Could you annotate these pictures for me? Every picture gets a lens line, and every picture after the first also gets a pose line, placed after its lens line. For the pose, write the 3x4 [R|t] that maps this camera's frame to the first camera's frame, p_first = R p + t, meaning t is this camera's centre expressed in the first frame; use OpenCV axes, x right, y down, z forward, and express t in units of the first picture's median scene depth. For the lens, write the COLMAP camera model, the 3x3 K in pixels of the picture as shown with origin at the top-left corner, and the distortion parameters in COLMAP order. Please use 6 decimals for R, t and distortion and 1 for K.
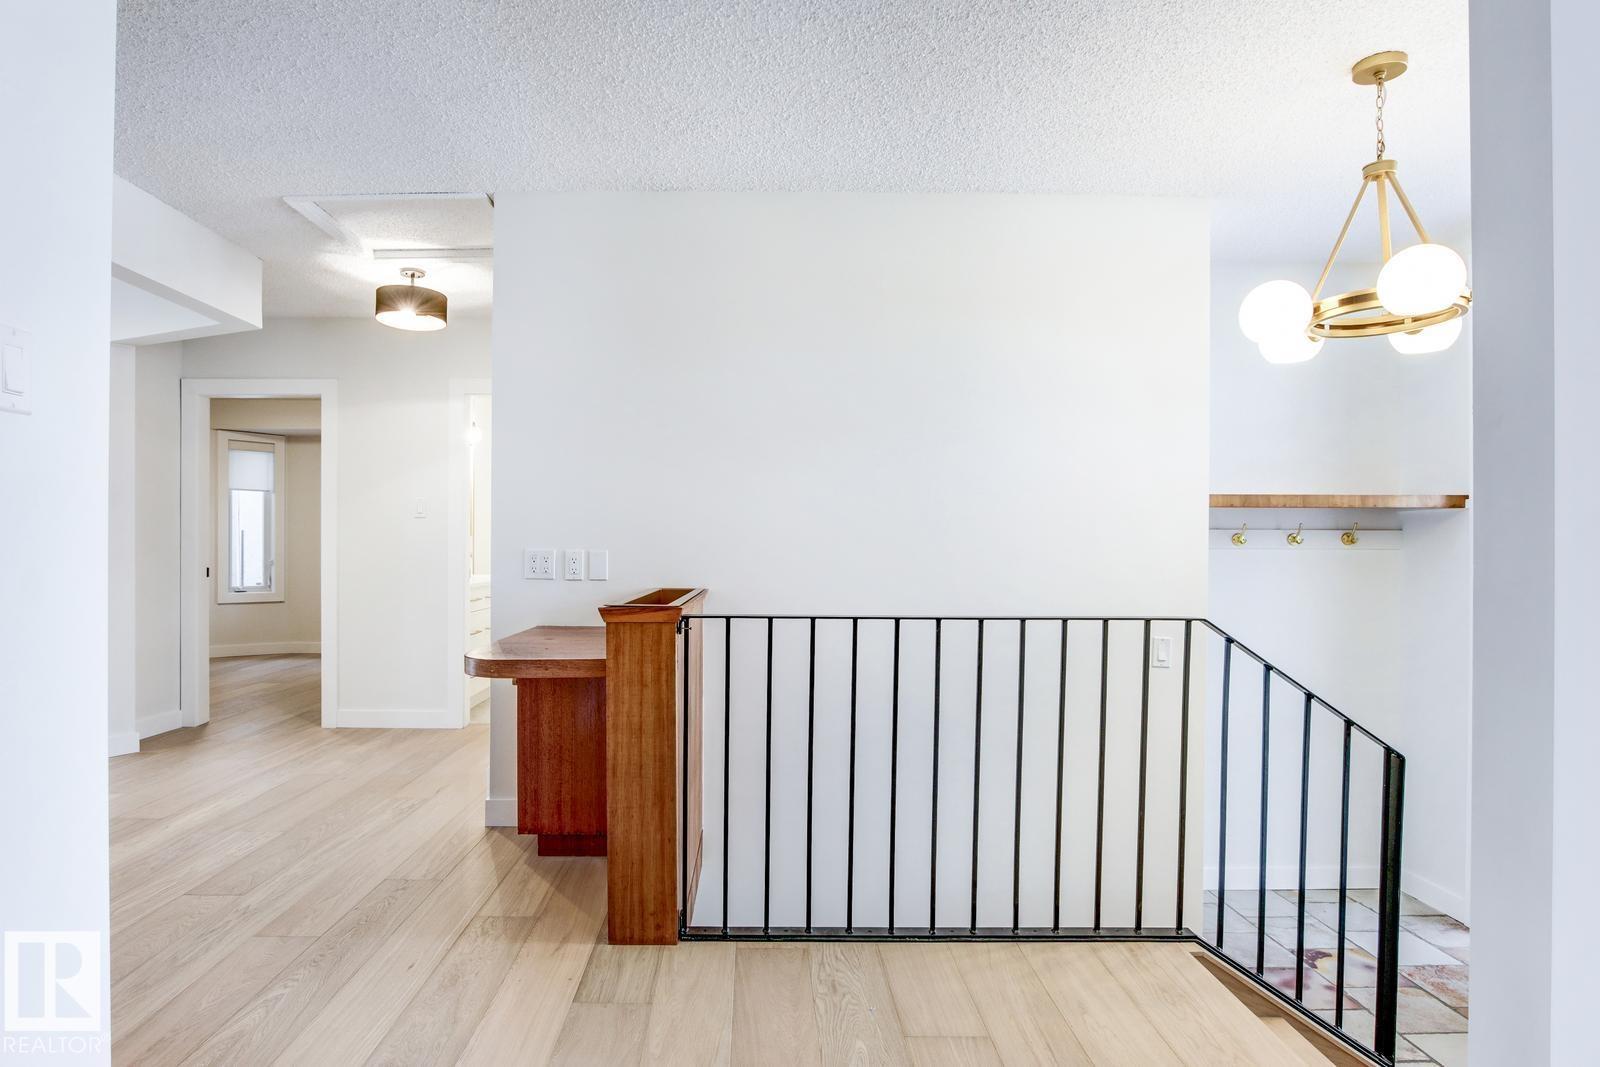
lens RADIAL K [[858.4, 0, 796.0], [0, 858.4, 565.1], [0, 0, 1]] dist [-0.000122, 0.000058]
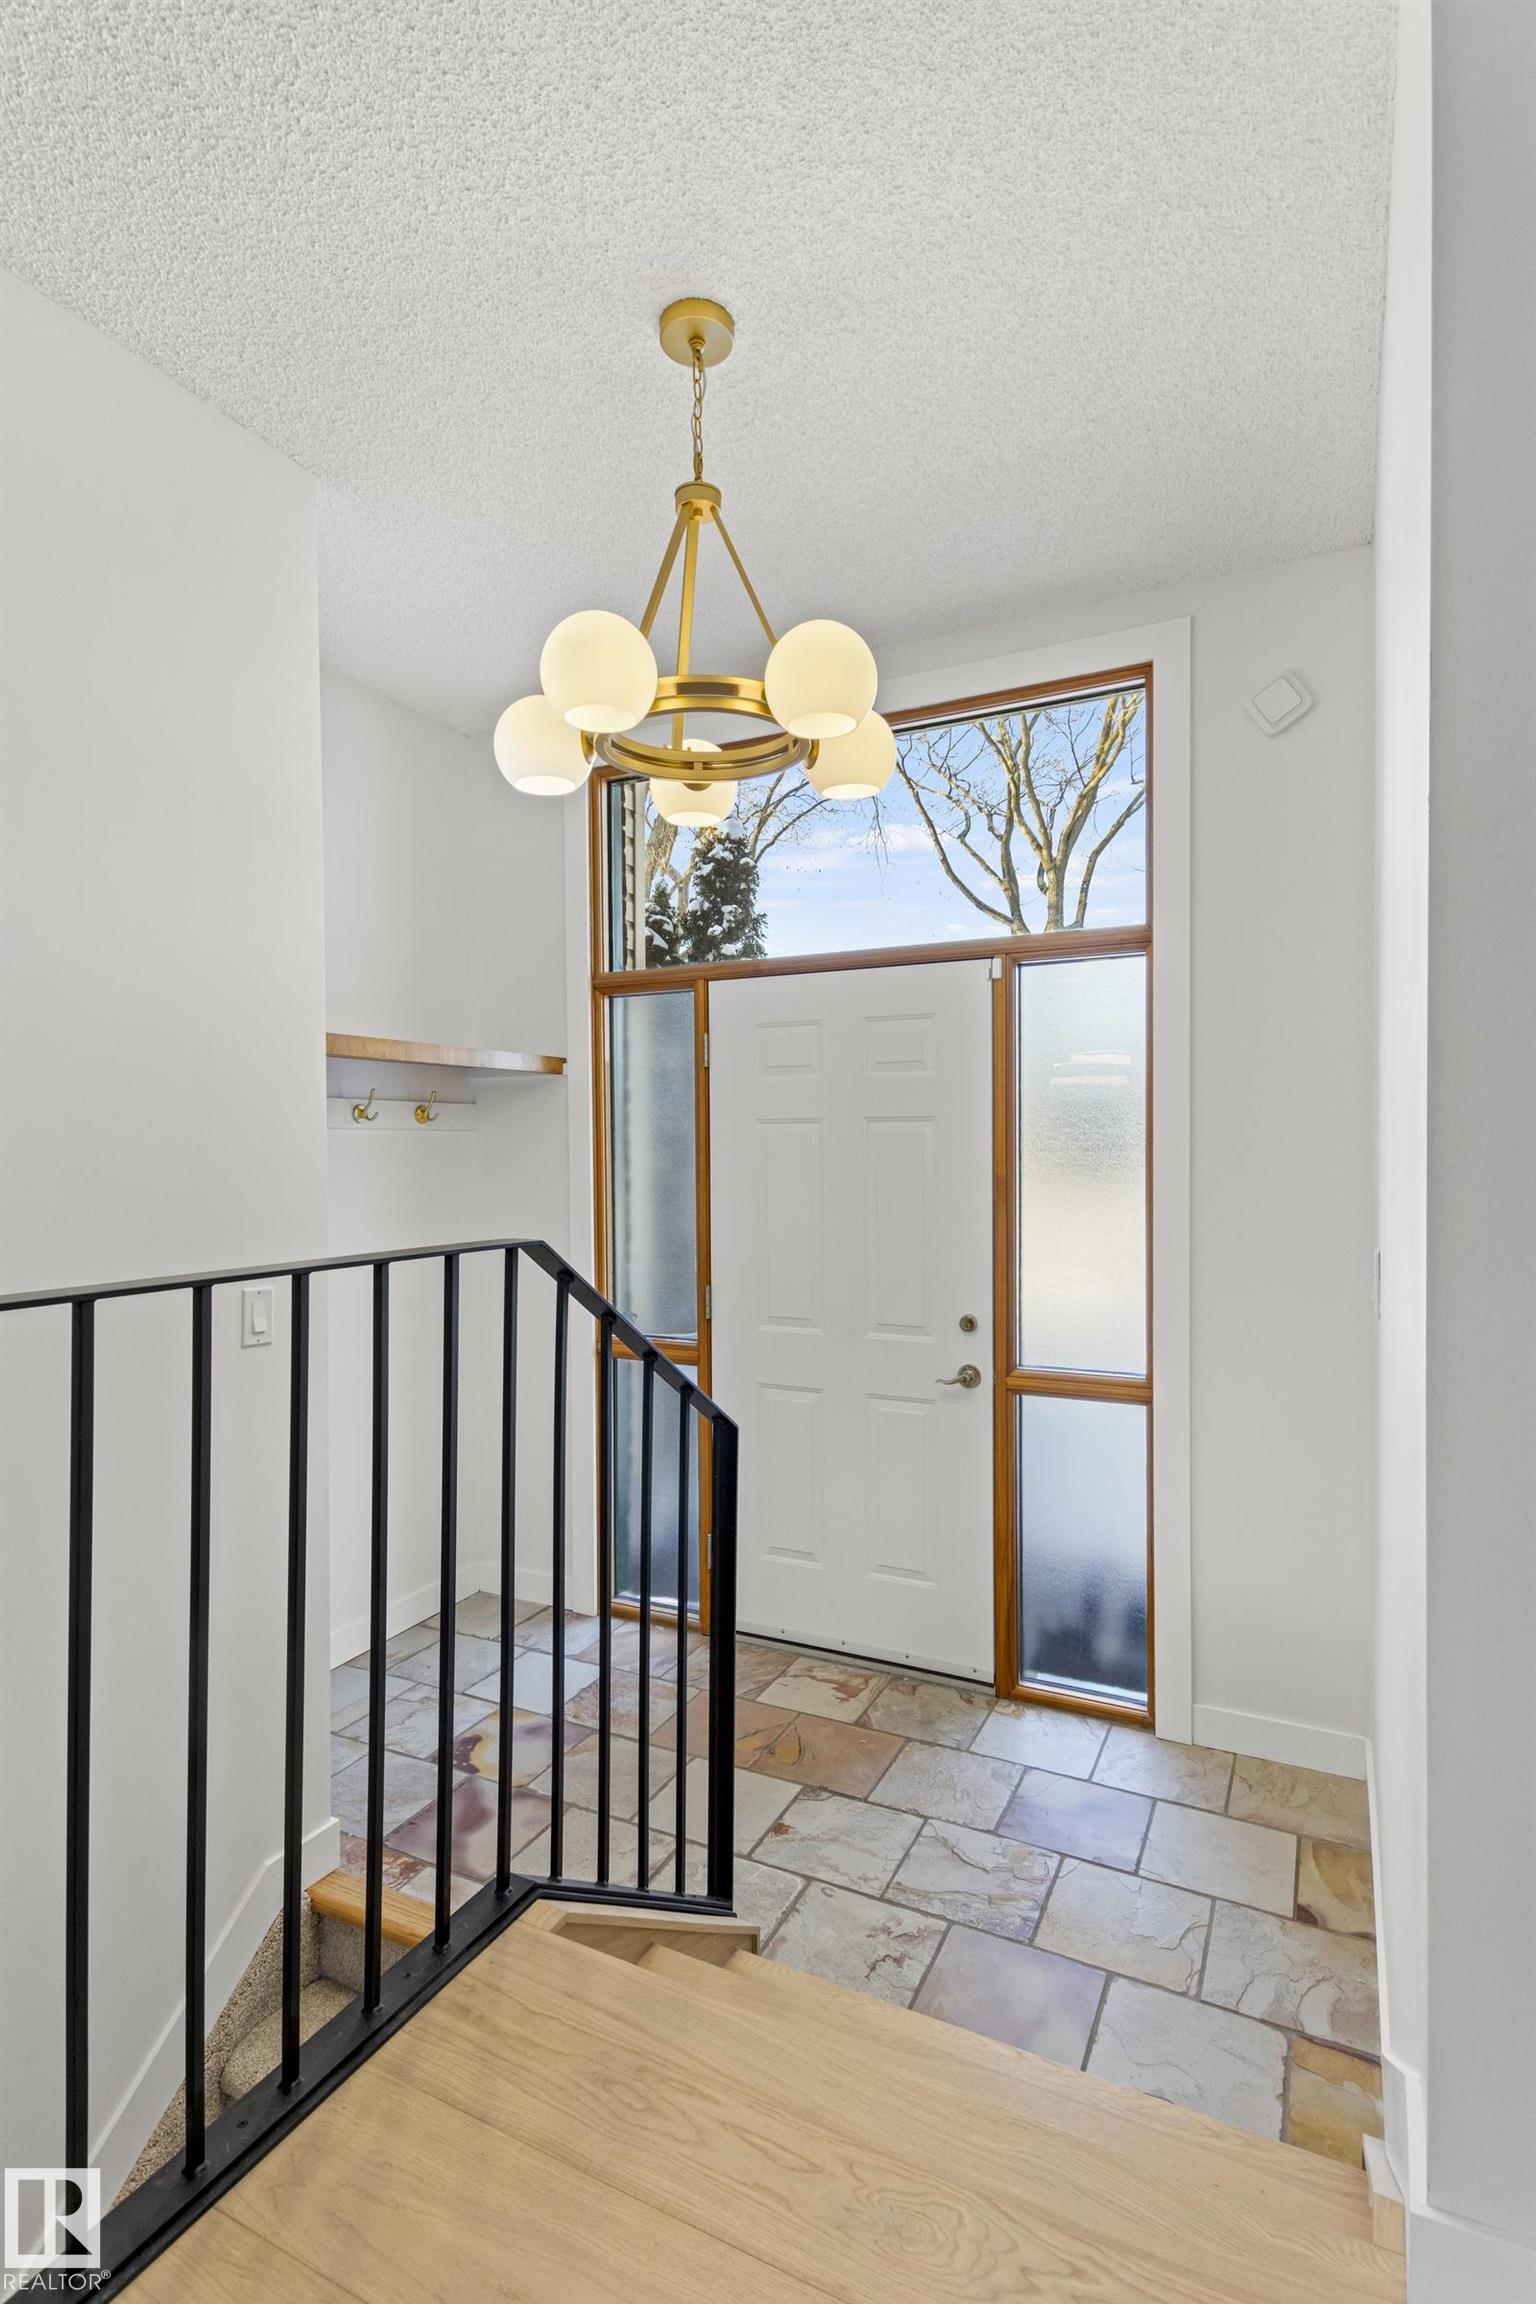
lens RADIAL K [[1121.9, 0, 771.1], [0, 1121.9, 1177.3], [0, 0, 1]] dist [0.002060, 0.000096]
pose [[0.483626, -0.031963, 0.874691, -0.021215], [0.028472, 0.999379, 0.020777, 0.015817], [-0.874811, 0.014856, 0.484236, 0.566999]]
